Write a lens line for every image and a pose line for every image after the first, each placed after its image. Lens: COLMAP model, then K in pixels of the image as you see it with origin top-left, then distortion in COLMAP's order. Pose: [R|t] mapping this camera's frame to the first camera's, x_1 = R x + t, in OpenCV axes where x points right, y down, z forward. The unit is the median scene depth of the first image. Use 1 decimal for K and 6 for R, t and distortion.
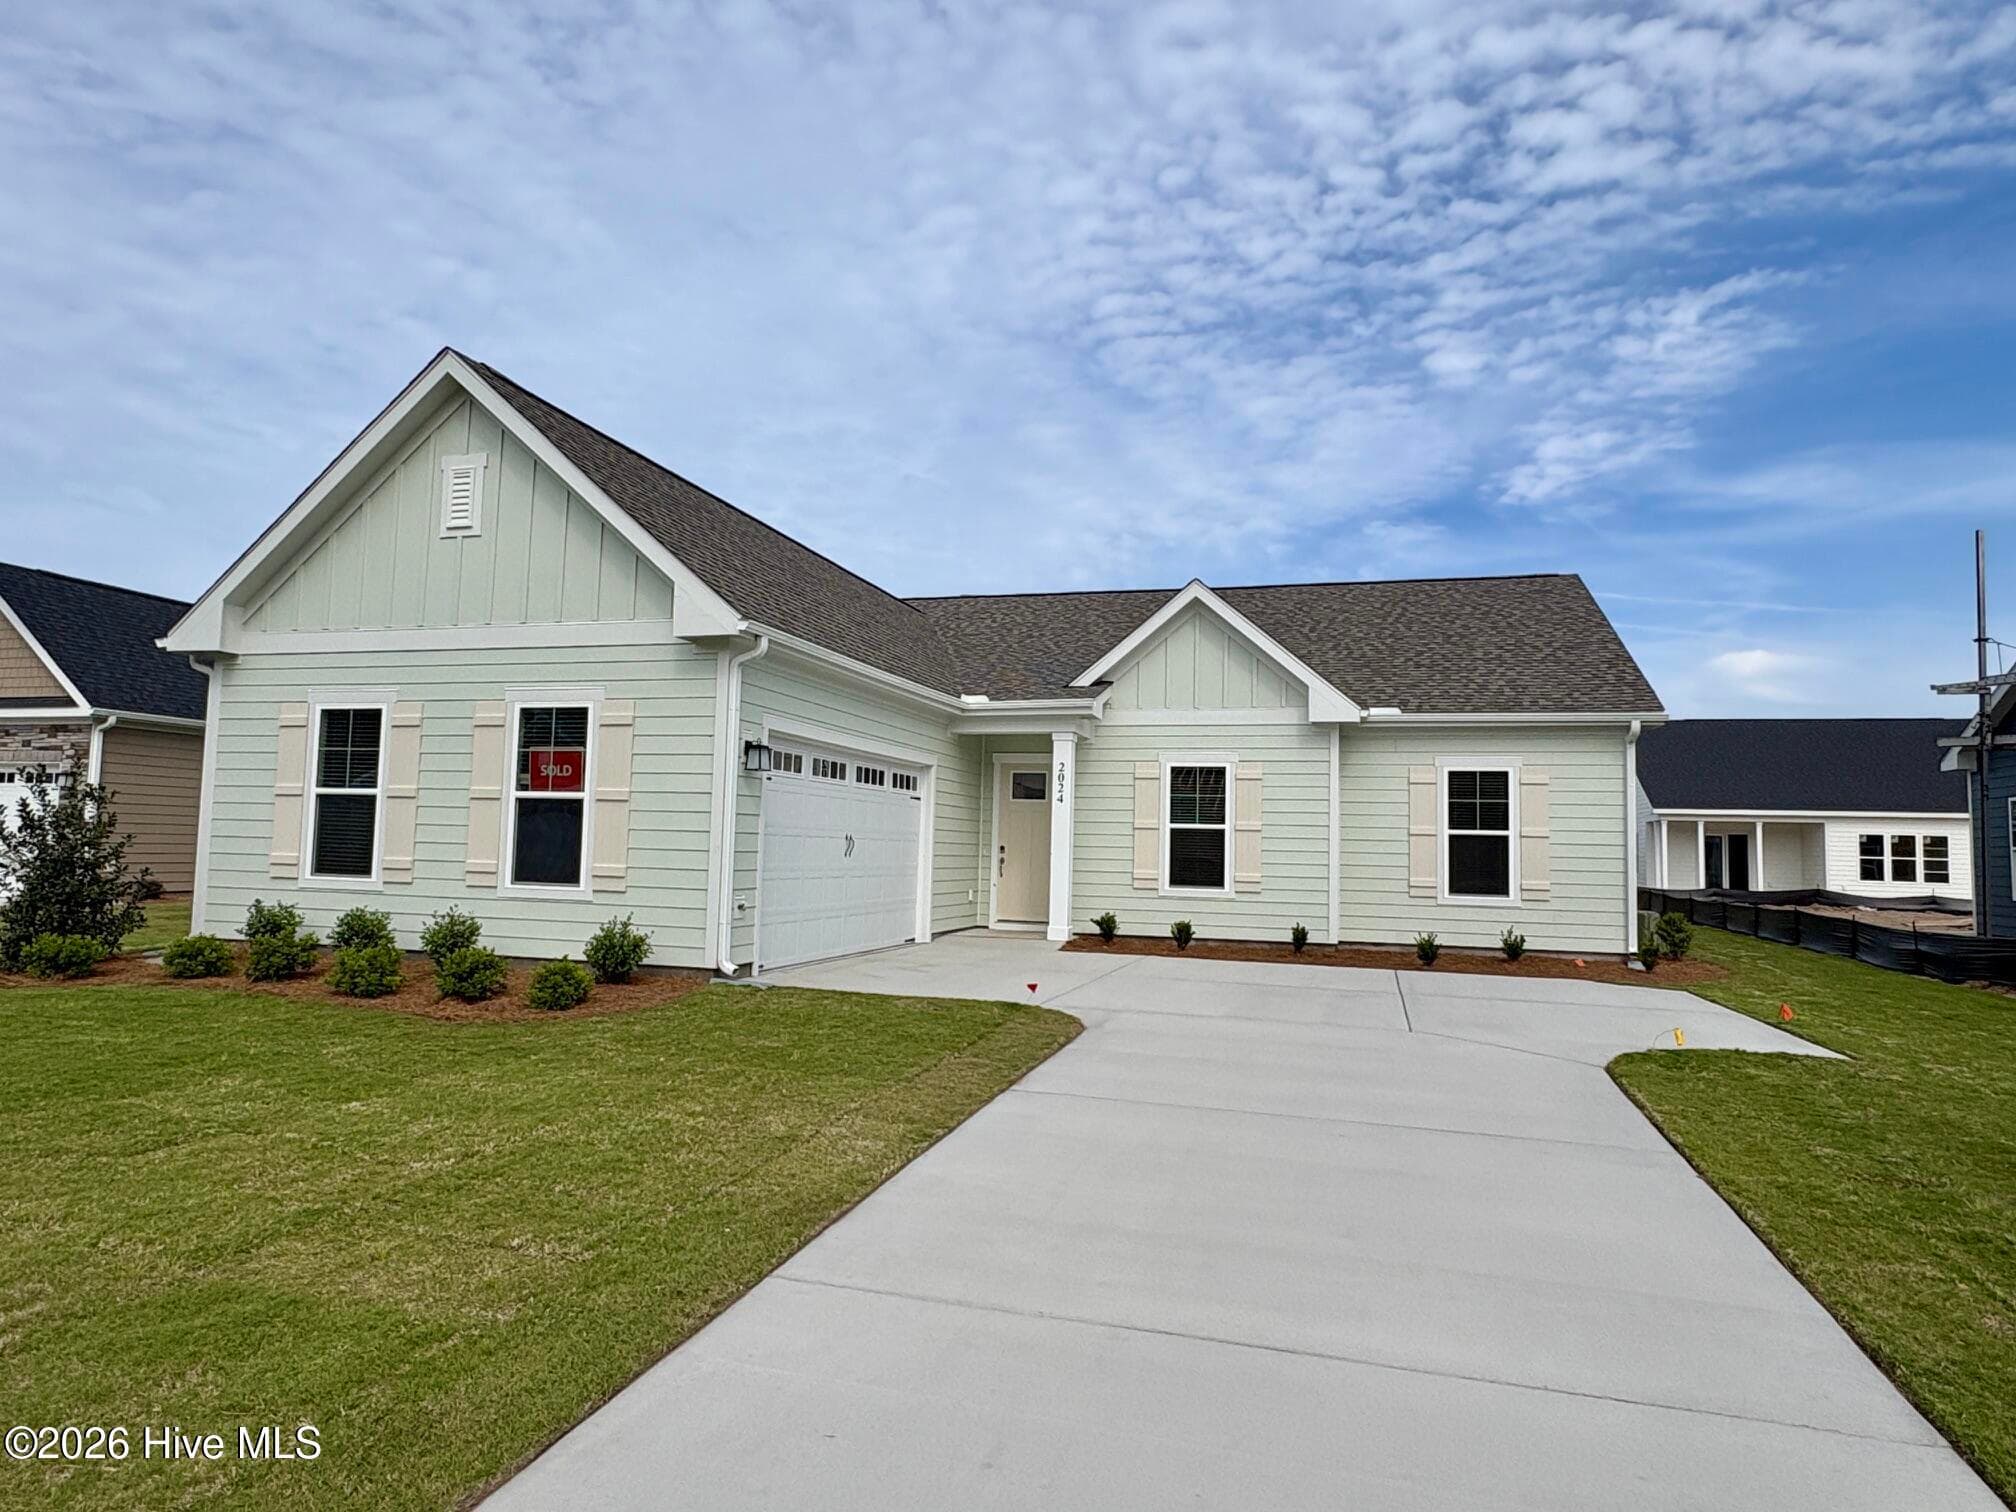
lens RADIAL K [[1201.6, 0, 1012.9], [0, 1201.6, 756.7], [0, 0, 1]] dist [0.000334, -0.001792]
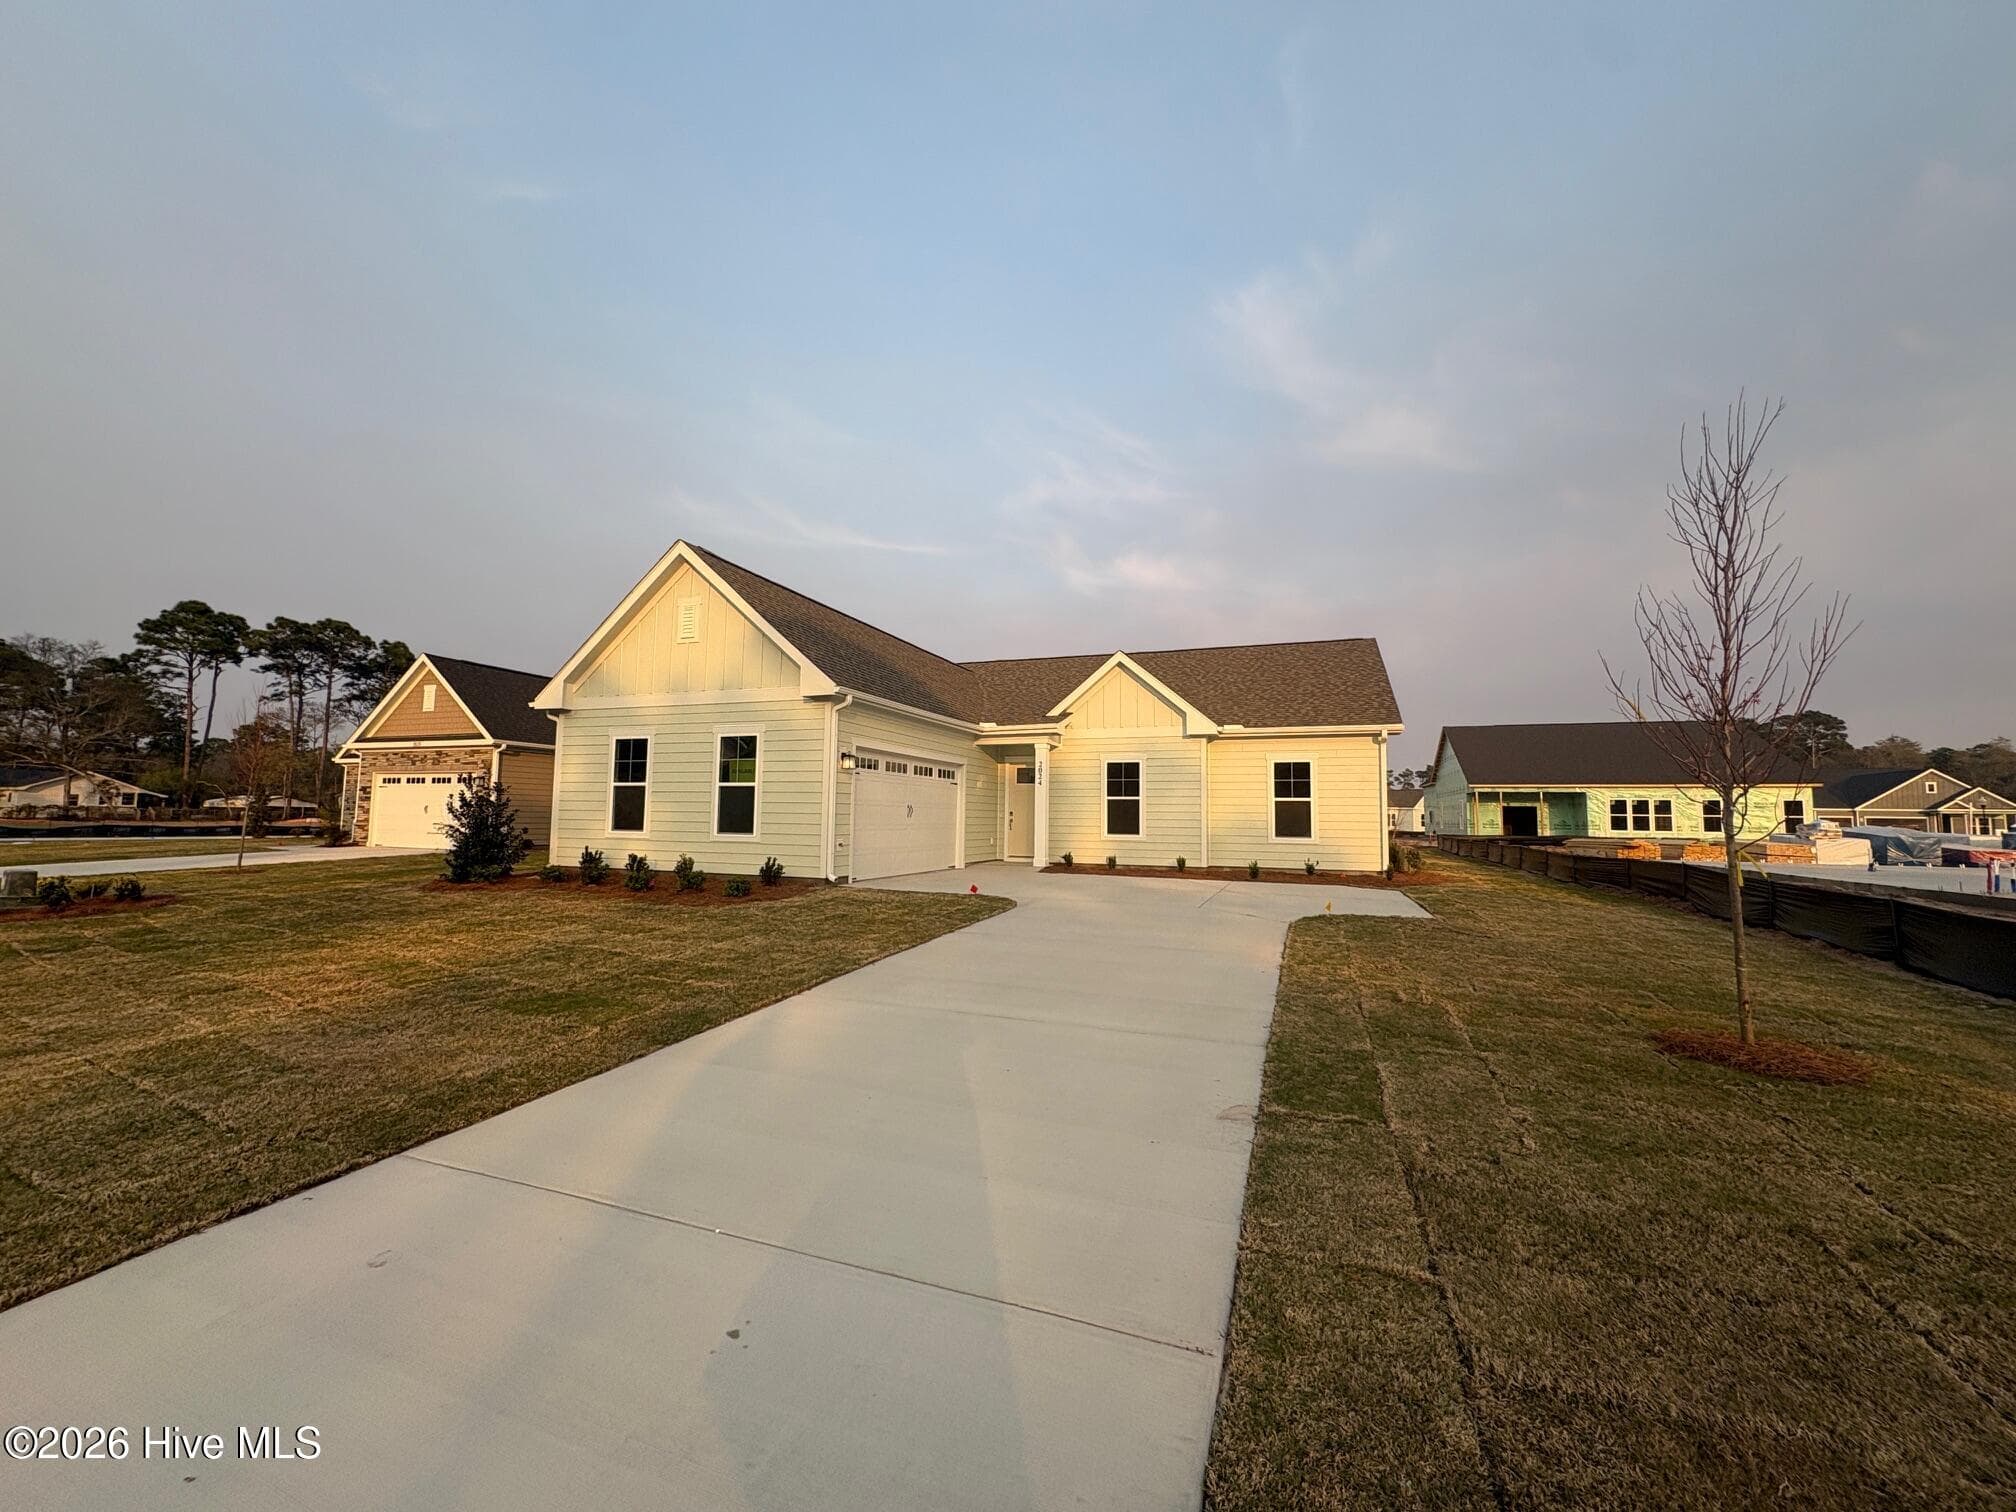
lens RADIAL K [[785.7, 0, 1004.4], [0, 785.7, 752.4], [0, 0, 1]] dist [-0.001895, -0.000021]
pose [[0.997111, -0.018117, -0.073760, 0.074628], [0.017604, 0.999816, -0.007599, -0.000221], [0.073884, 0.006279, 0.997247, -0.107688]]
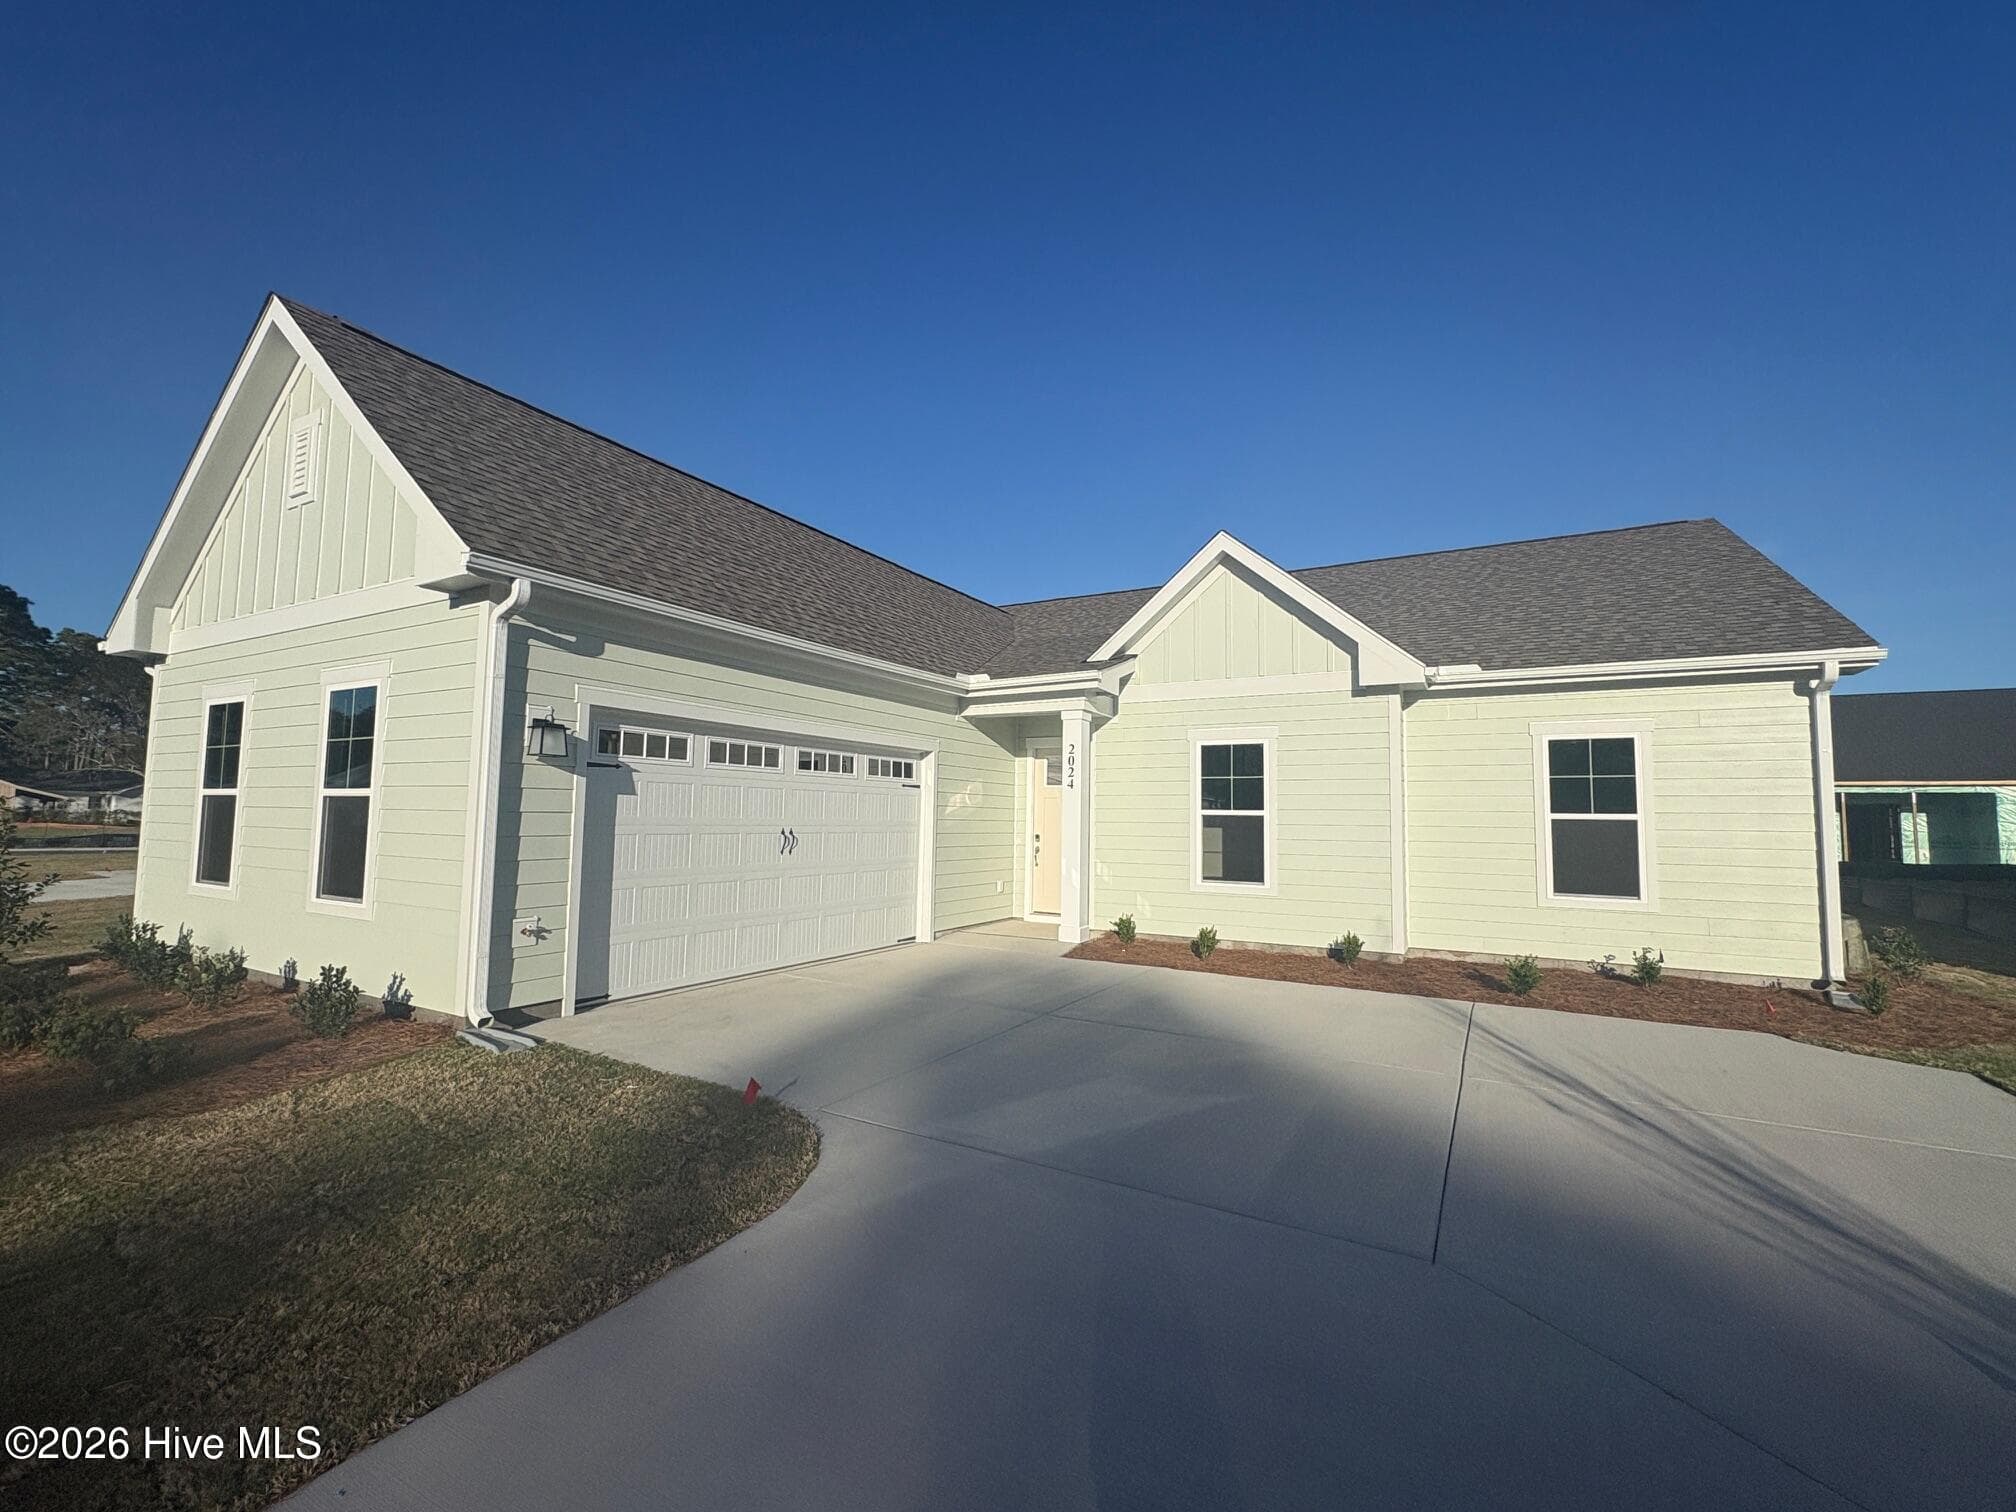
lens RADIAL K [[889.2, 0, 1001.7], [0, 889.2, 749.9], [0, 0, 1]] dist [0.007790, 0.000604]
pose [[0.975523, -0.028704, -0.218017, 0.139396], [0.027234, 0.999582, -0.009747, 0.014719], [0.218205, 0.003571, 0.975896, 0.348271]]
